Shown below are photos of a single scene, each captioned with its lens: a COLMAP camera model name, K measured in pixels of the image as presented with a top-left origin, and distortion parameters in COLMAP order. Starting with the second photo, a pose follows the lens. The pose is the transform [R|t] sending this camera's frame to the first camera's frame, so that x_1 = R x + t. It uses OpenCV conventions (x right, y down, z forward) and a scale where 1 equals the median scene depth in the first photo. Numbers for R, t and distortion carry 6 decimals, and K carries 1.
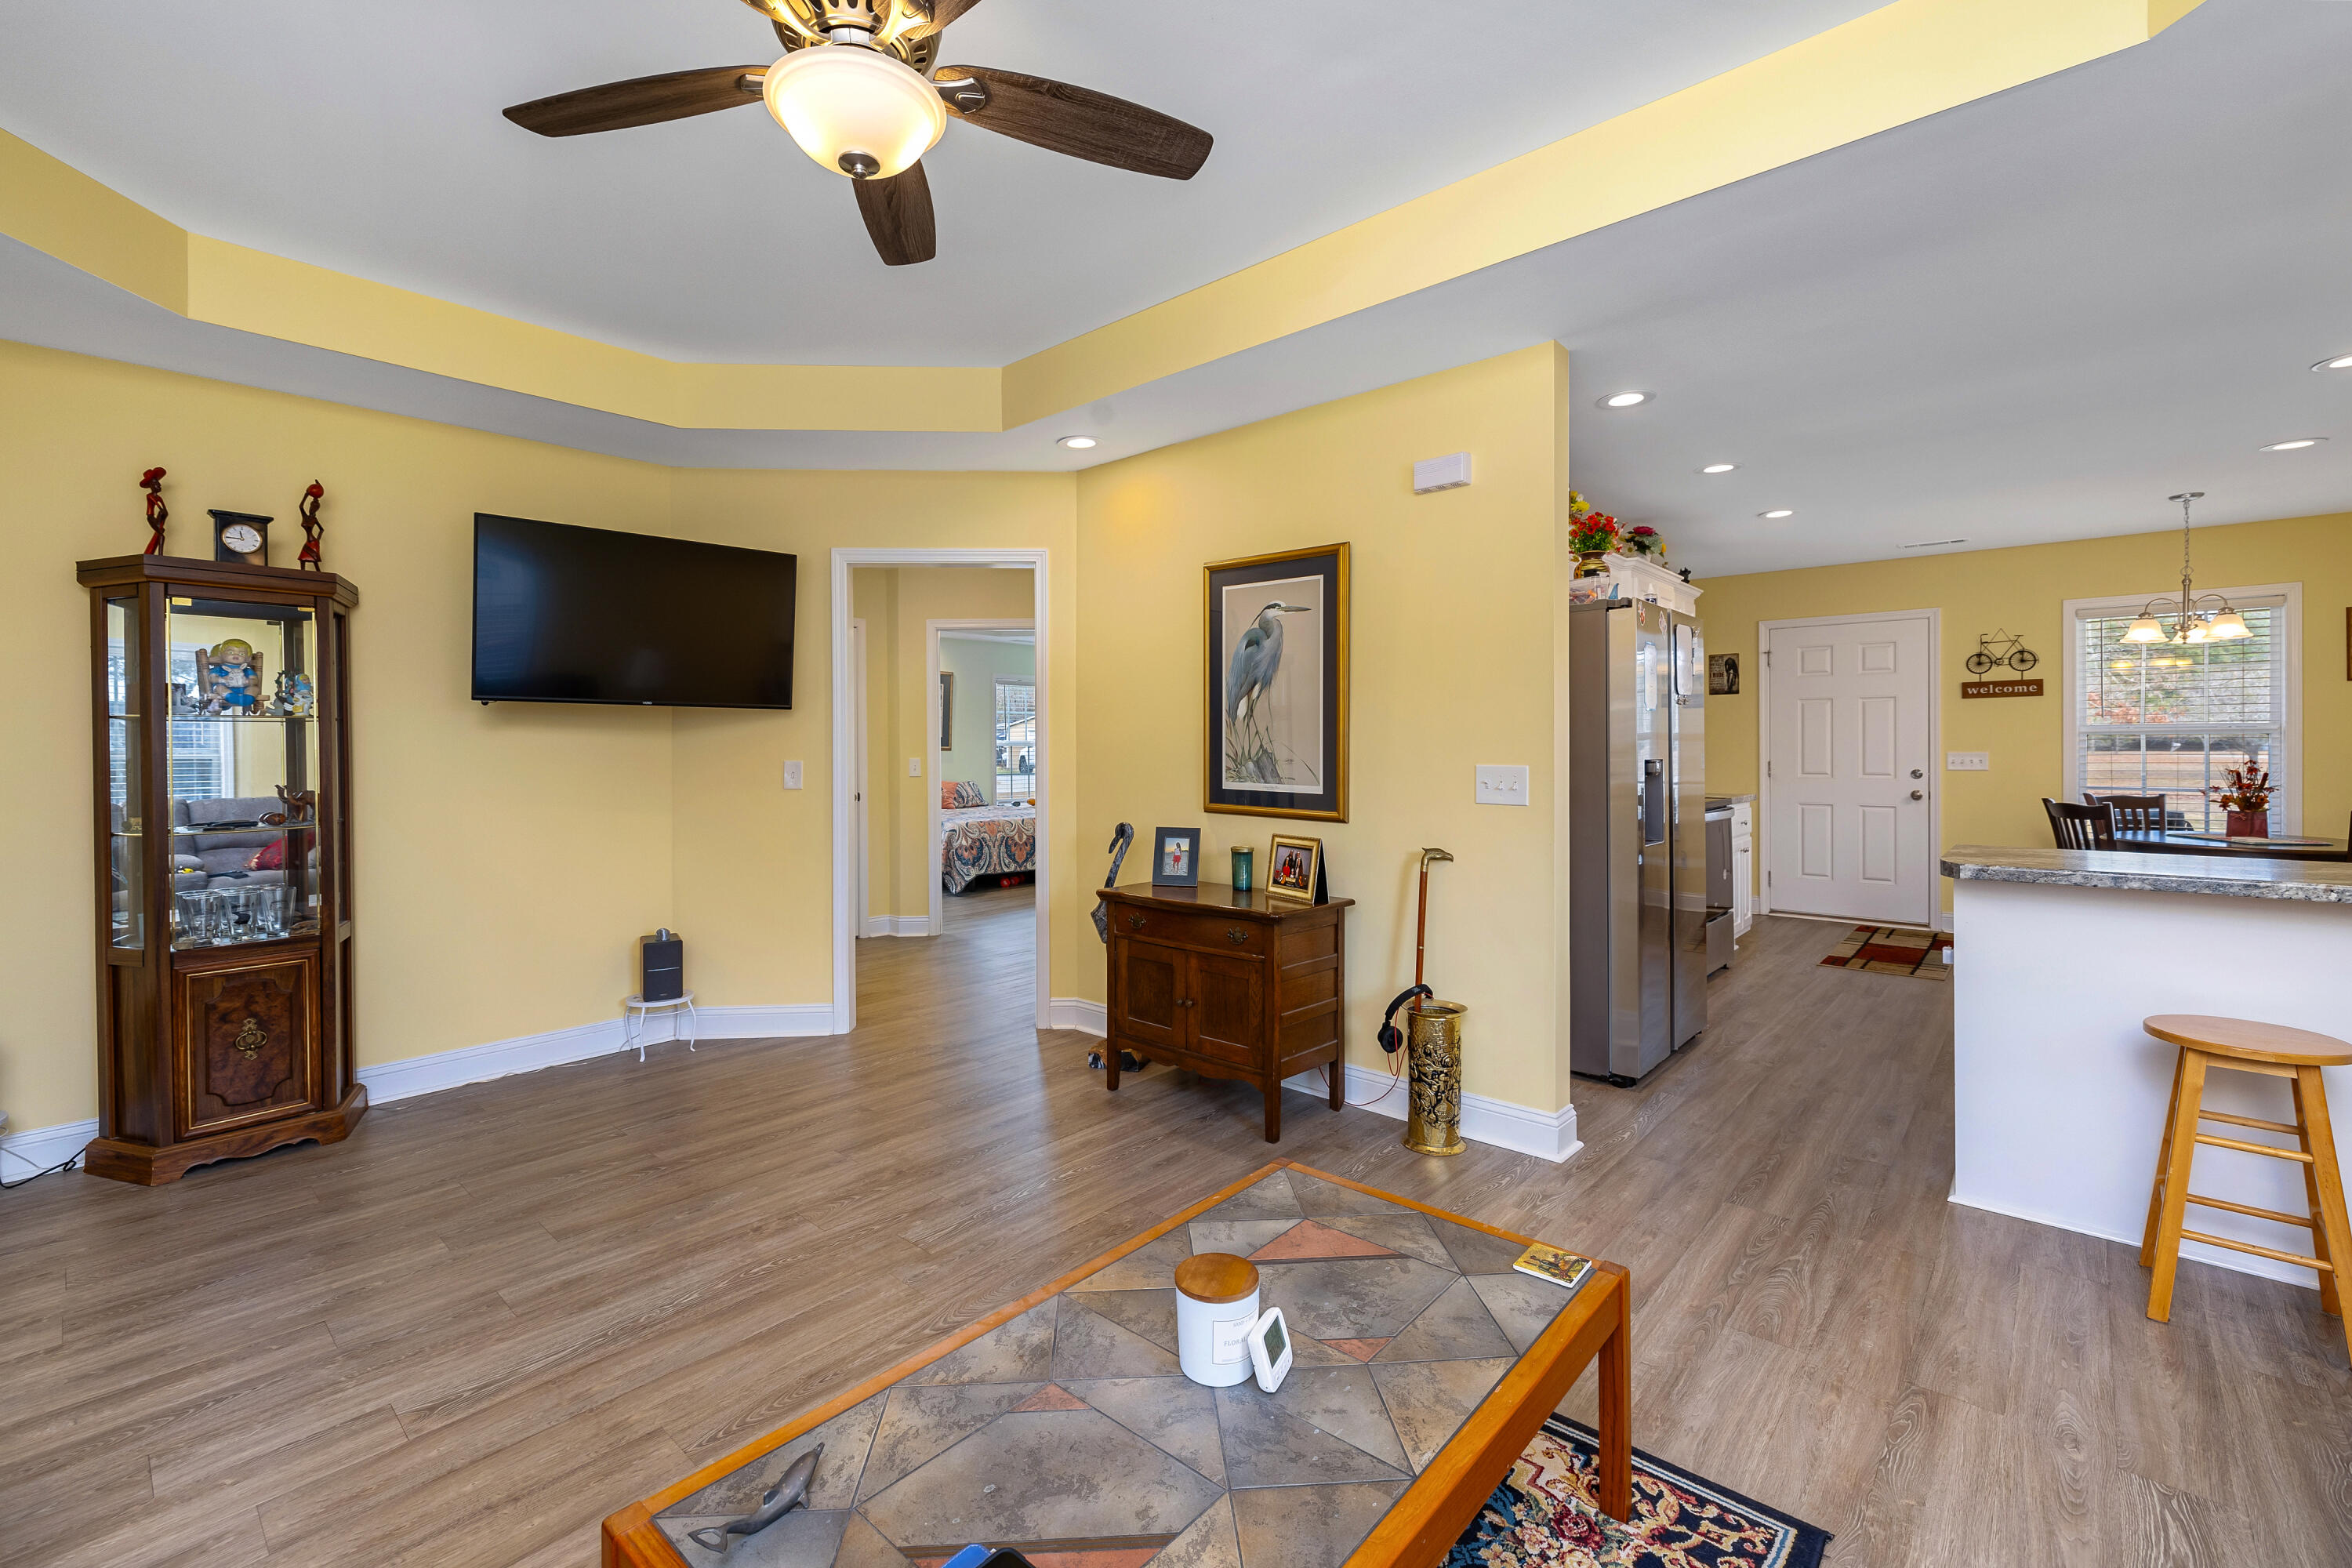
lens RADIAL K [[1005.7, 0, 1178.4], [0, 1005.7, 761.1], [0, 0, 1]] dist [0.001572, 0.000416]
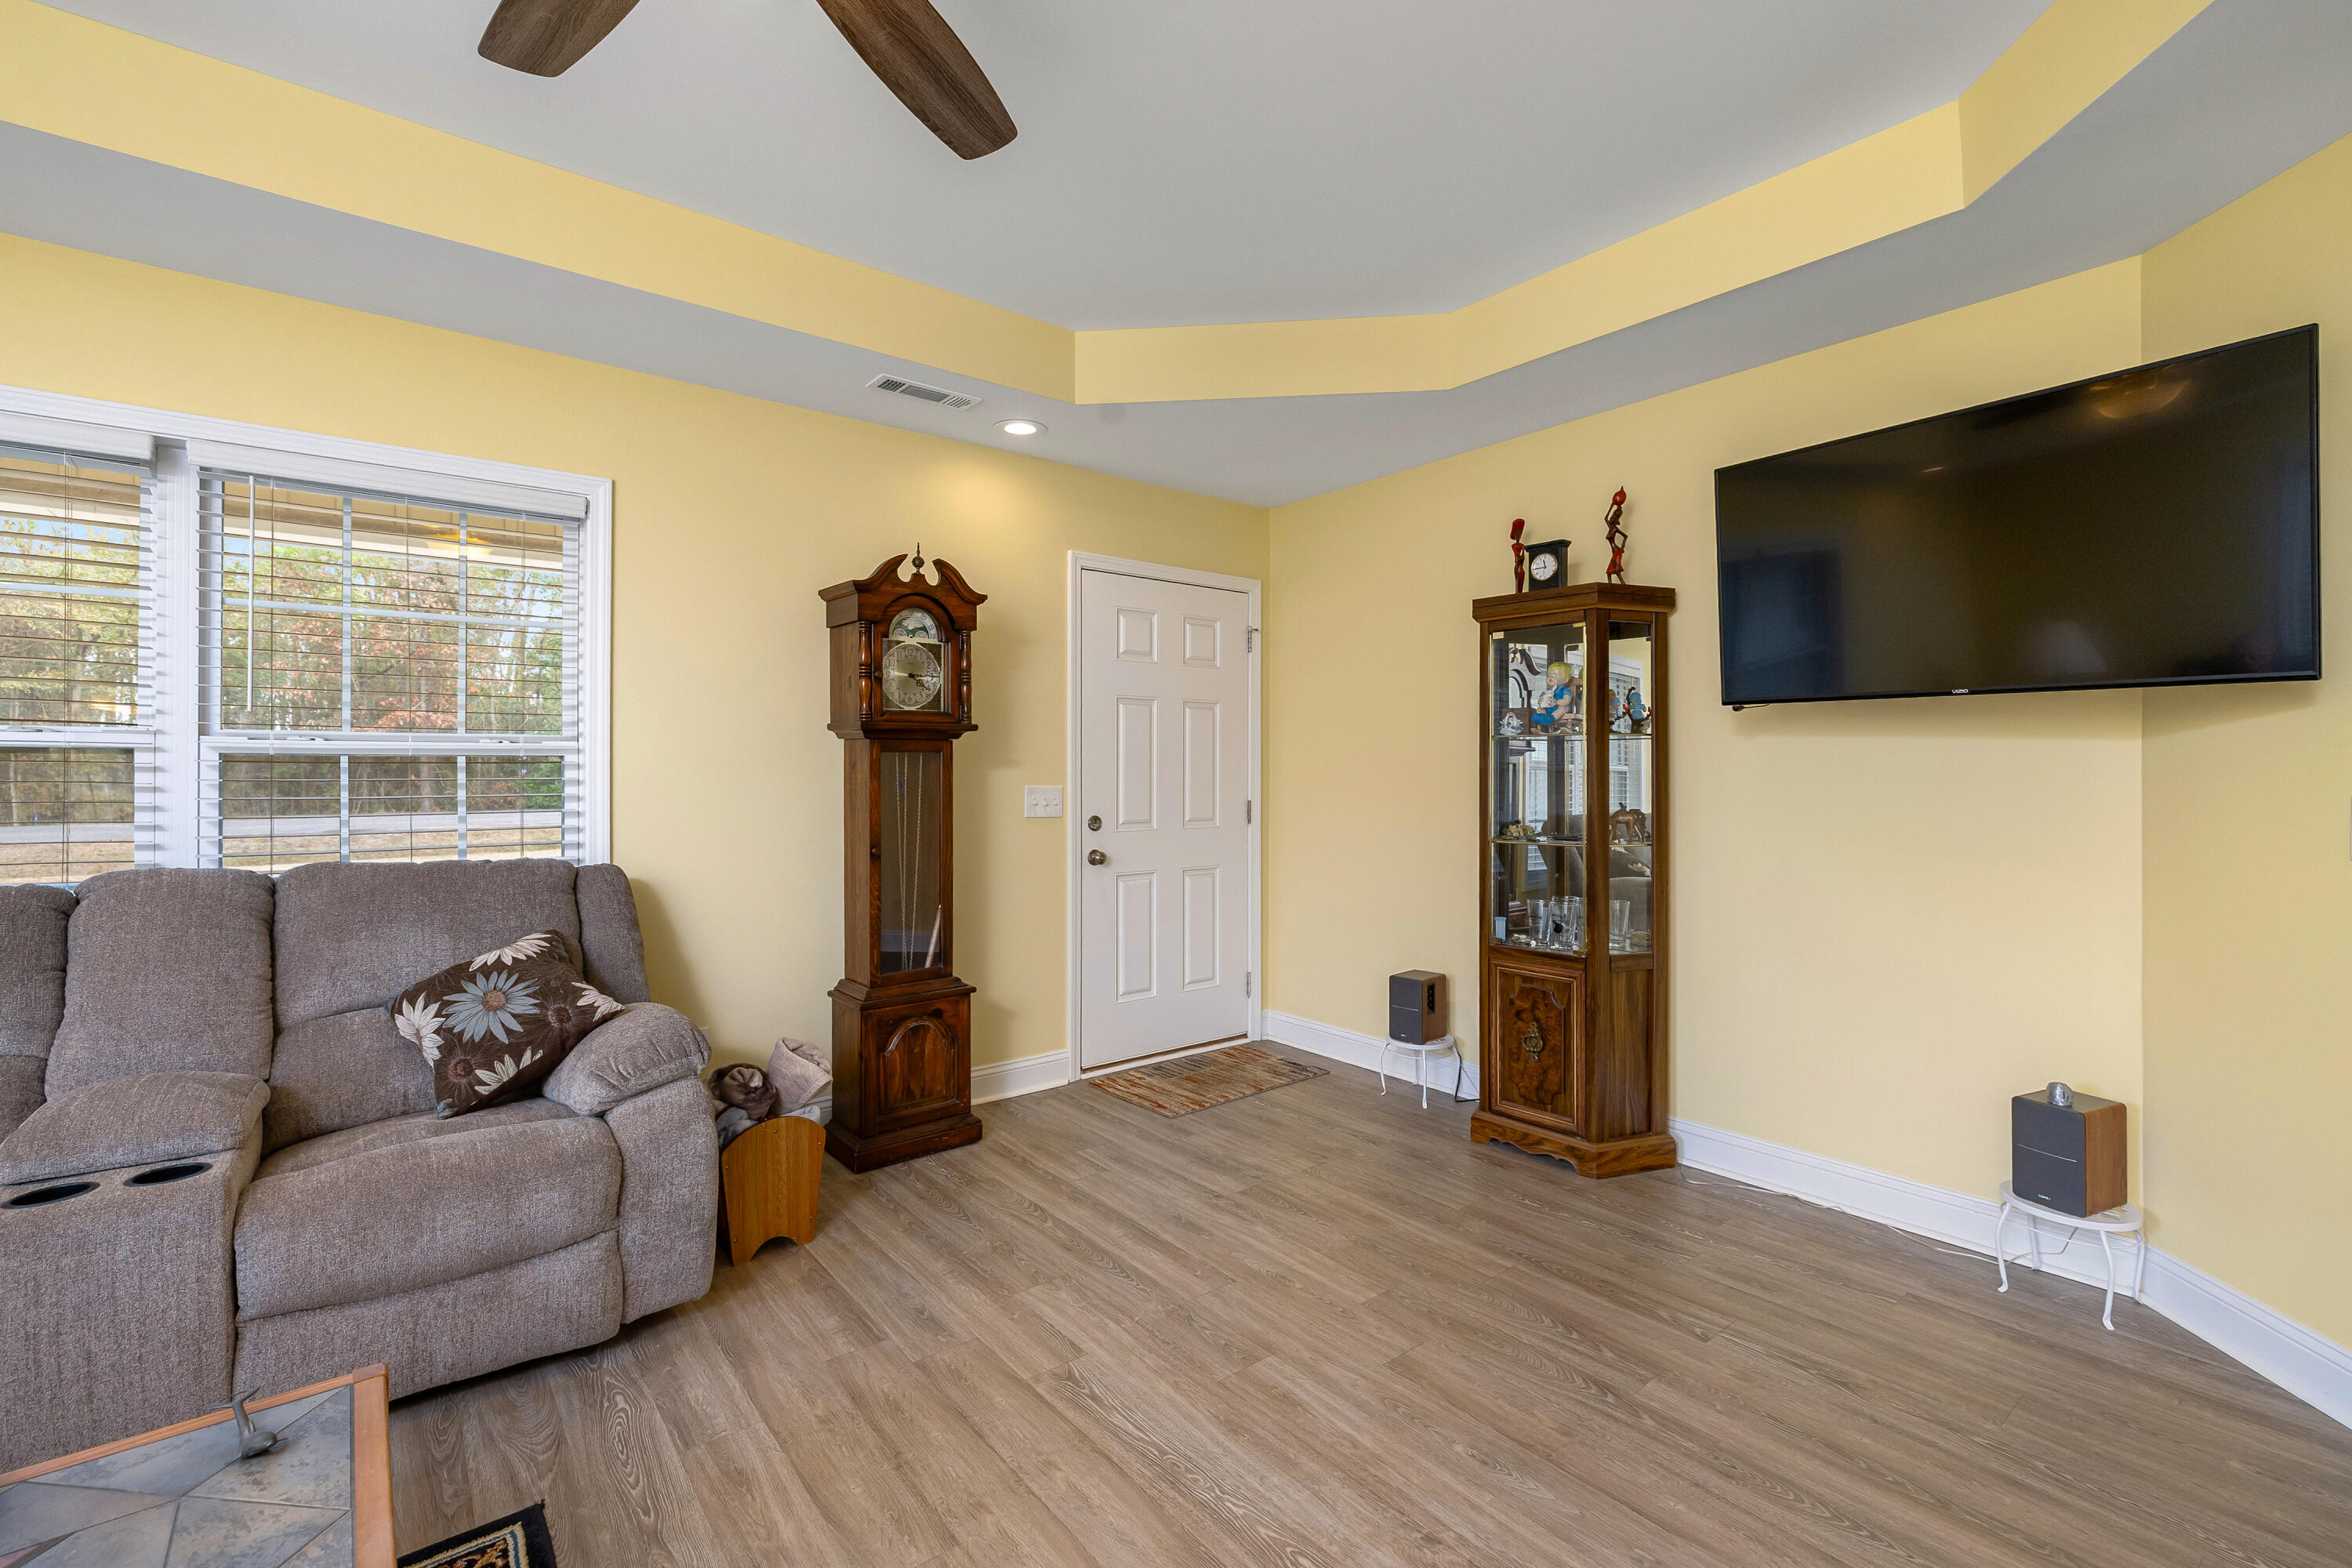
lens RADIAL K [[1021.4, 0, 1164.7], [0, 1021.4, 772.7], [0, 0, 1]] dist [0.001308, 0.000376]
pose [[-0.181822, 0.010202, -0.983278, 0.197623], [-0.011228, 0.999859, 0.012450, -0.014665], [0.983267, 0.013304, -0.181682, 0.811333]]
